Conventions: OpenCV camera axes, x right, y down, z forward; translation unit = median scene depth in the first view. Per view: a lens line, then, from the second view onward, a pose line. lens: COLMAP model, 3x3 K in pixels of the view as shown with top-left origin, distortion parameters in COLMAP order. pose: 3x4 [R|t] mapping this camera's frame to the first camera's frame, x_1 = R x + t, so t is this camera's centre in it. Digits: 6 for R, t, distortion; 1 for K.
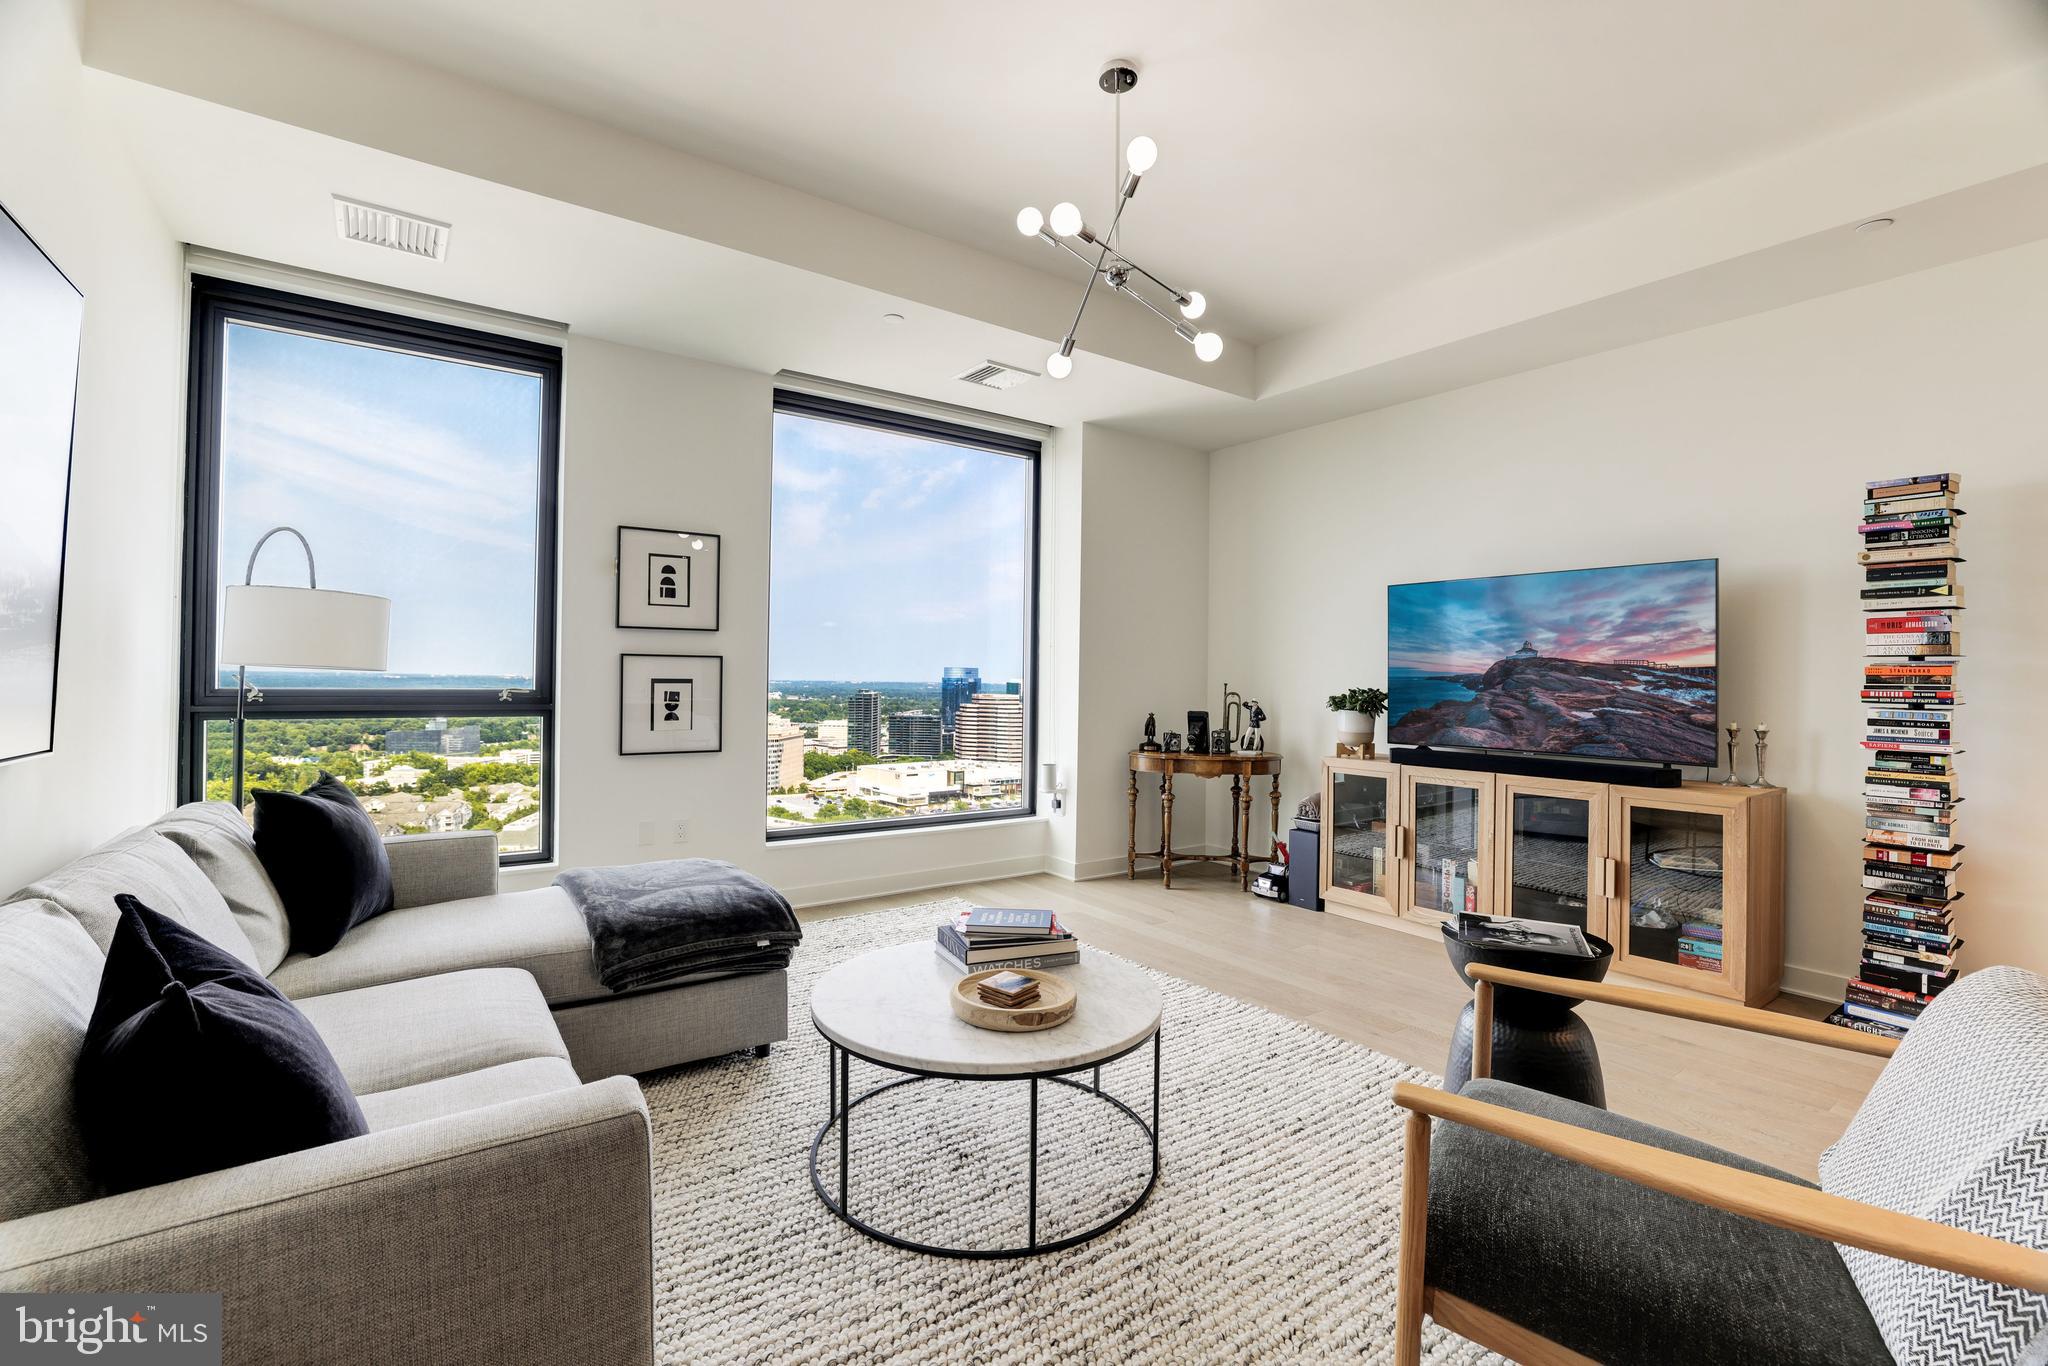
lens RADIAL K [[888.5, 0, 1016.0], [0, 888.5, 673.3], [0, 0, 1]] dist [-0.023641, 0.004463]
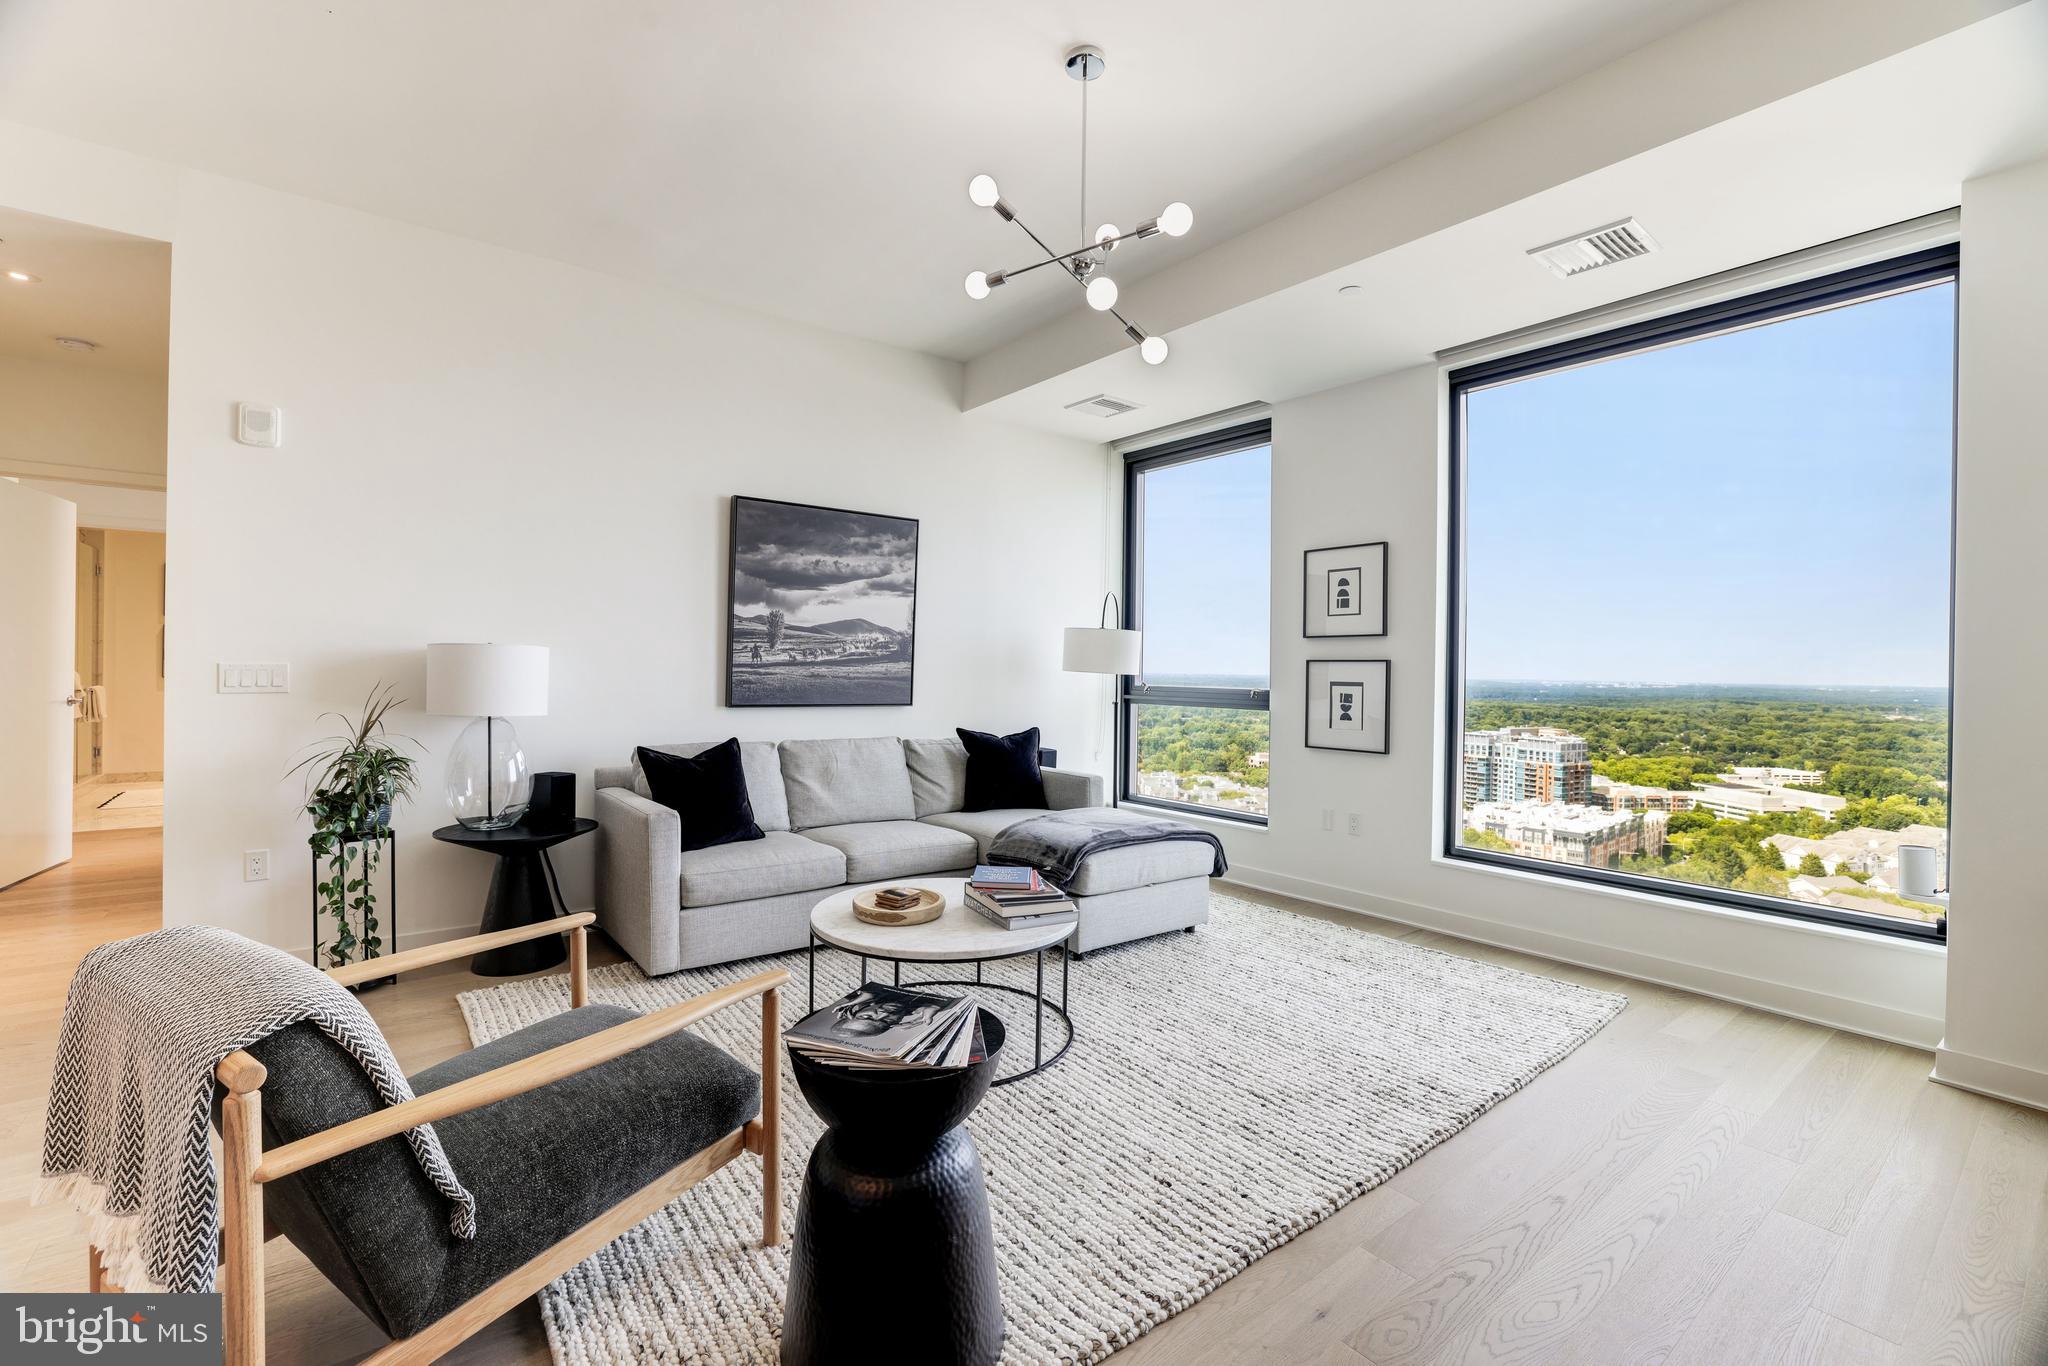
lens RADIAL K [[888.5, 0, 1028.8], [0, 888.5, 680.9], [0, 0, 1]] dist [-0.023641, 0.004463]
pose [[0.048051, 0.000190, -0.998845, 0.683791], [-0.009039, 0.999959, -0.000244, 0.008676], [0.998804, 0.009040, 0.048051, 0.559907]]
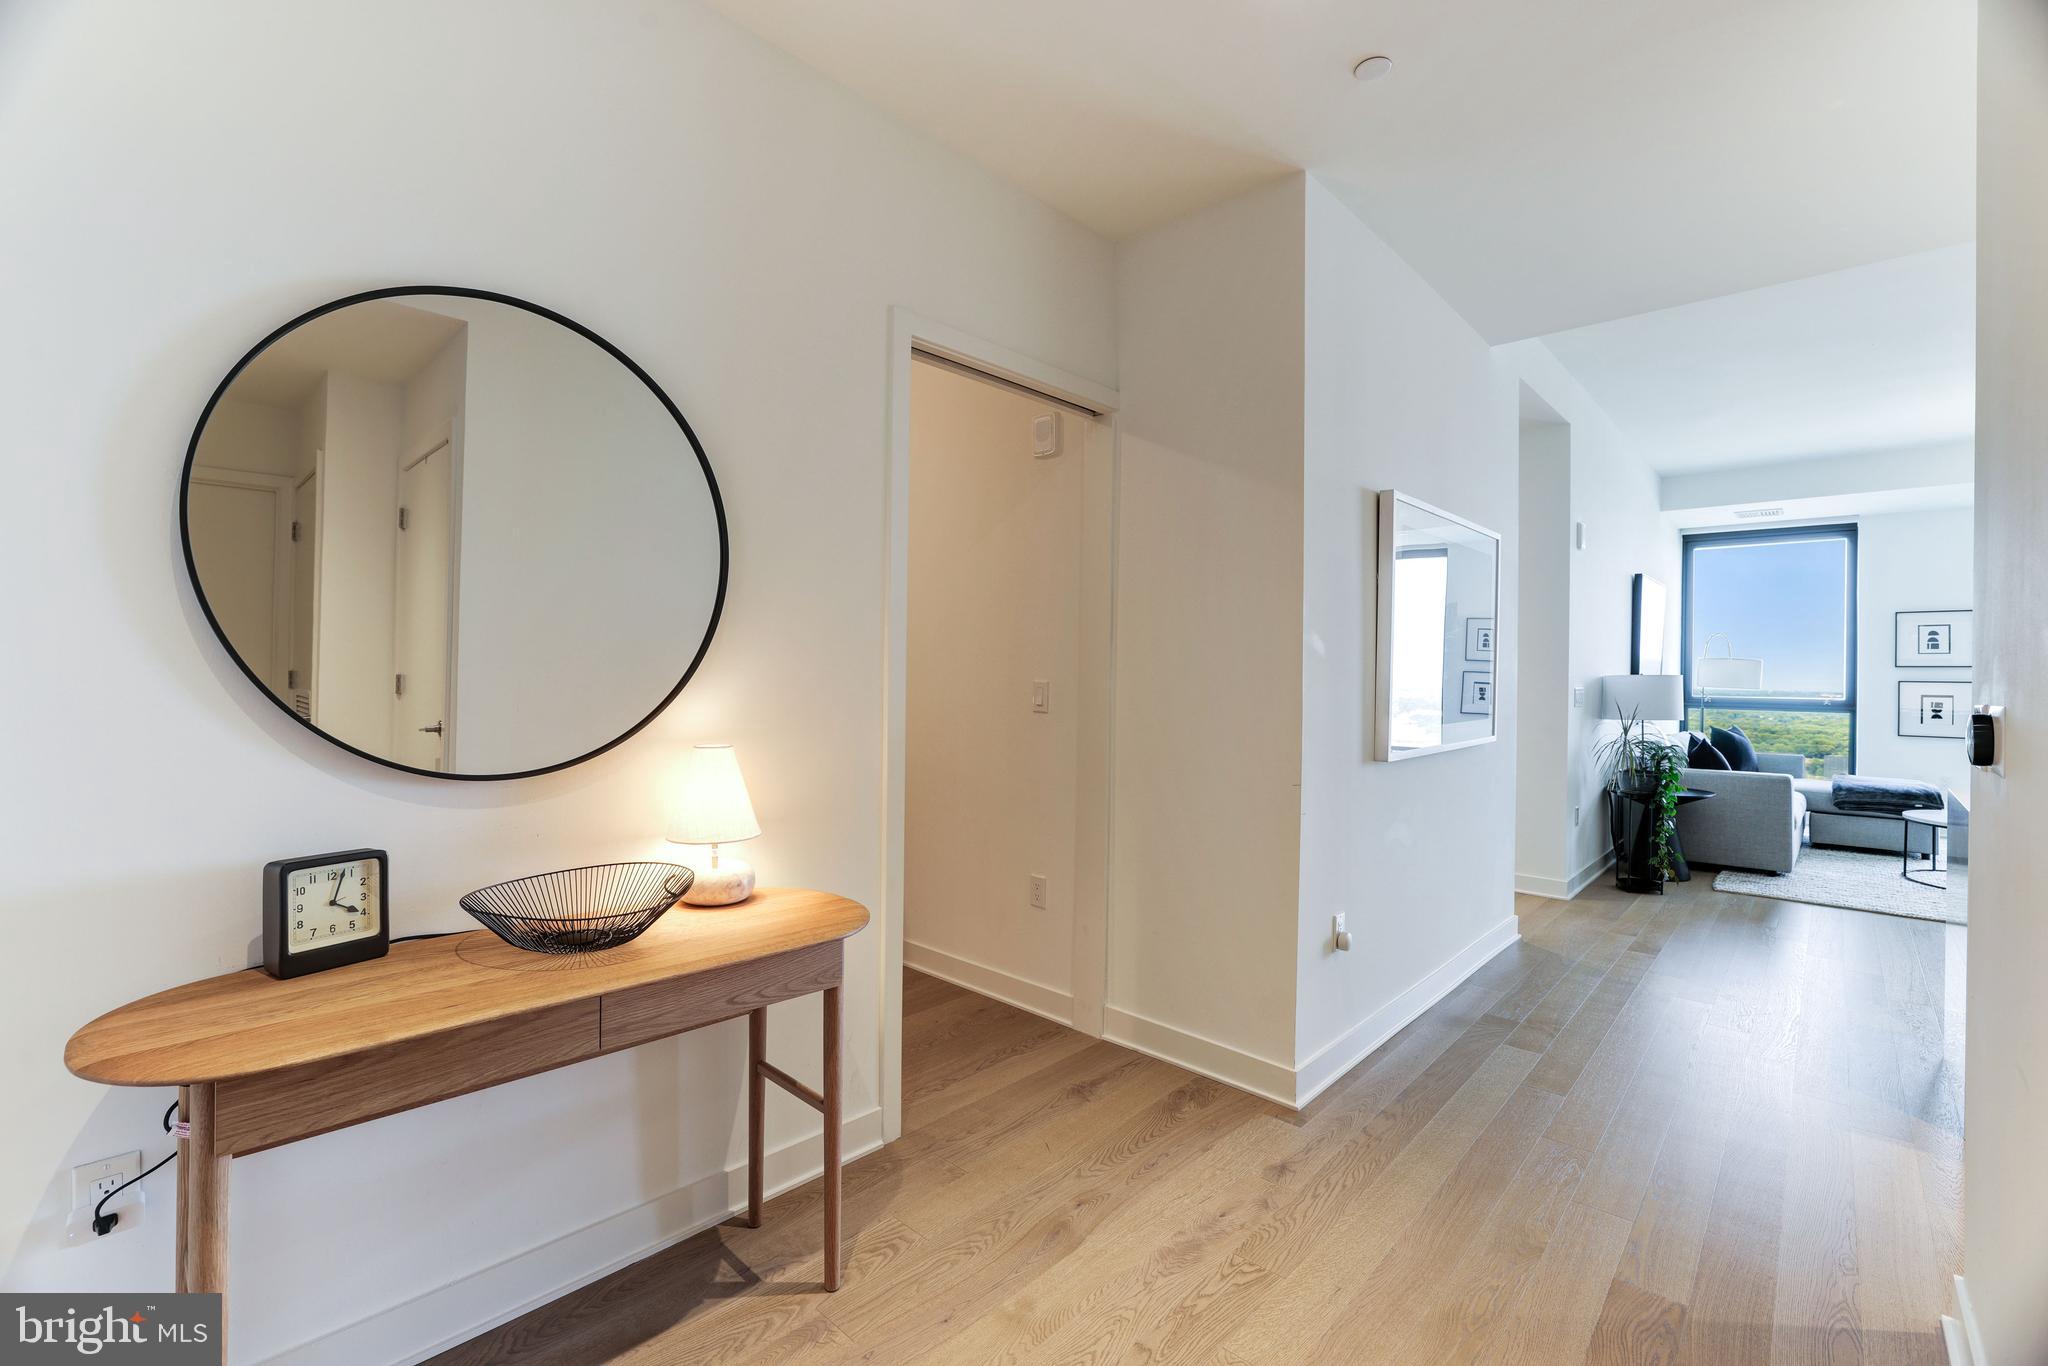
lens RADIAL K [[888.5, 0, 1018.1], [0, 888.5, 672.7], [0, 0, 1]] dist [-0.023641, 0.004463]
pose [[0.201501, -0.013775, -0.979391, 0.928036], [-0.008311, 0.999841, -0.015772, 0.003574], [0.979453, 0.011318, 0.201354, -1.119424]]
